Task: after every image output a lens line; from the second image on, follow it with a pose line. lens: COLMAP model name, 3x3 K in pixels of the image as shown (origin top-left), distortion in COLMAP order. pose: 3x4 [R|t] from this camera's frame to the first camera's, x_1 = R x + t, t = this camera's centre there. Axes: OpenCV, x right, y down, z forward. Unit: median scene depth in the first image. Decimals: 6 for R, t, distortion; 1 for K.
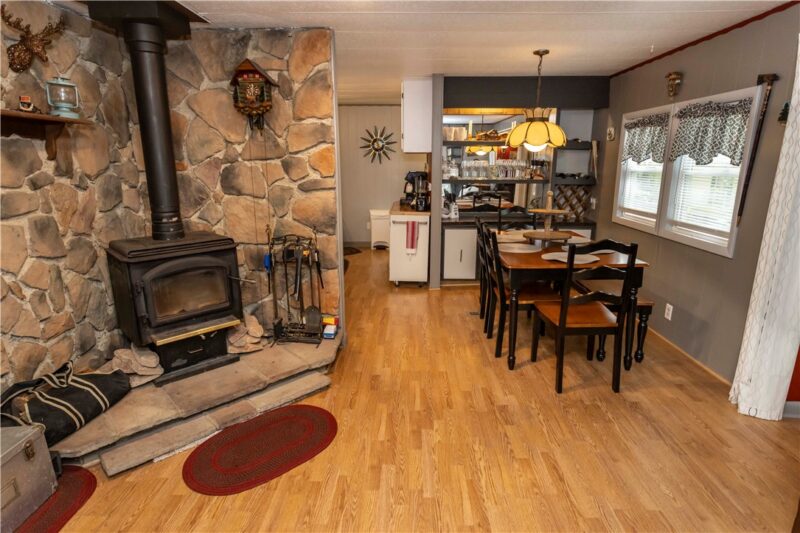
lens RADIAL K [[432.7, 0, 399.0], [0, 432.7, 266.3], [0, 0, 1]] dist [-0.039325, 0.000850]
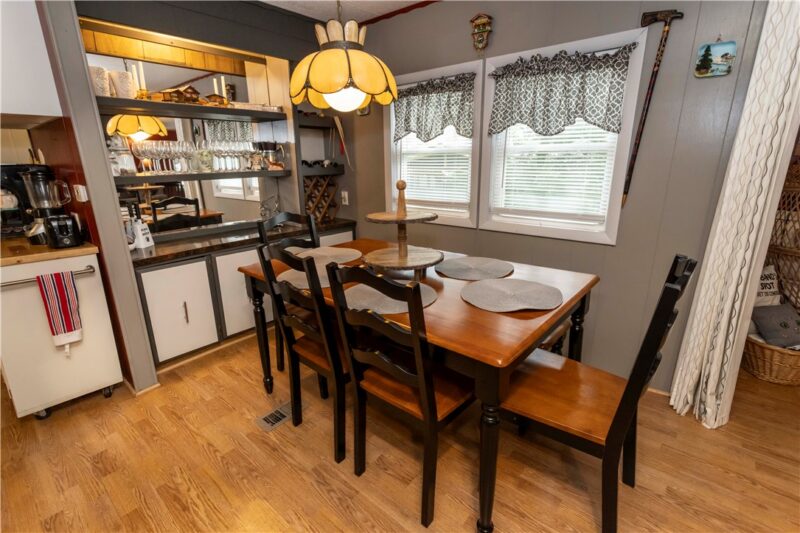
lens RADIAL K [[375.2, 0, 400.8], [0, 375.2, 265.1], [0, 0, 1]] dist [0.008862, -0.000388]
pose [[0.626153, -0.220930, 0.747745, -0.049219], [0.196441, 0.972780, 0.122922, -0.132065], [-0.754549, 0.069920, 0.652509, 0.697124]]
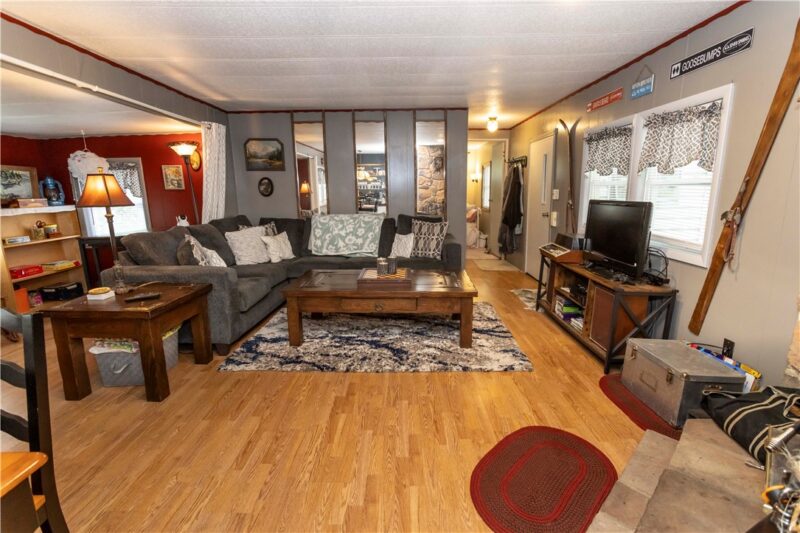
lens RADIAL K [[375.2, 0, 406.2], [0, 375.2, 267.0], [0, 0, 1]] dist [0.008862, -0.000388]
pose [[-0.999216, 0.022475, -0.032585, -0.008699], [0.006351, 0.903539, 0.428459, -0.206570], [0.039071, 0.427916, -0.902974, 1.014471]]
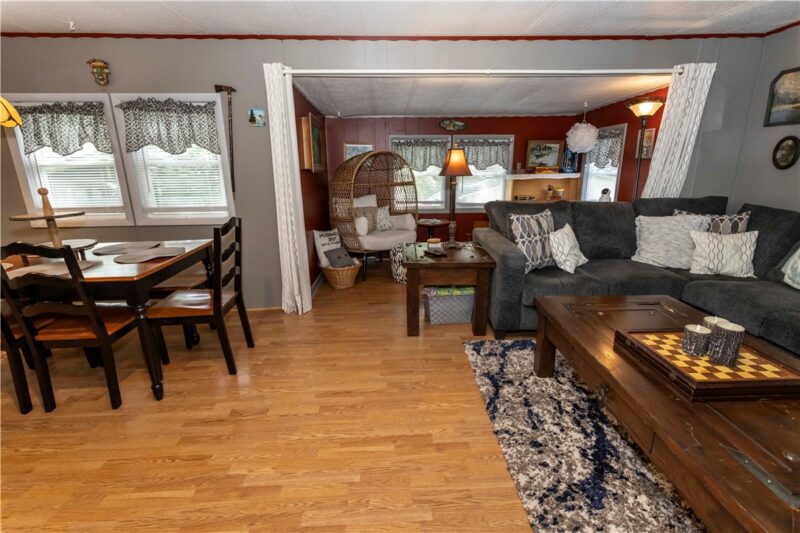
lens RADIAL K [[375.2, 0, 399.7], [0, 375.2, 264.5], [0, 0, 1]] dist [0.008862, -0.000388]
pose [[-0.068834, -0.256589, 0.964066, -0.369397], [0.249594, 0.931196, 0.265661, -0.073302], [-0.965901, 0.258912, -0.000054, 0.442239]]
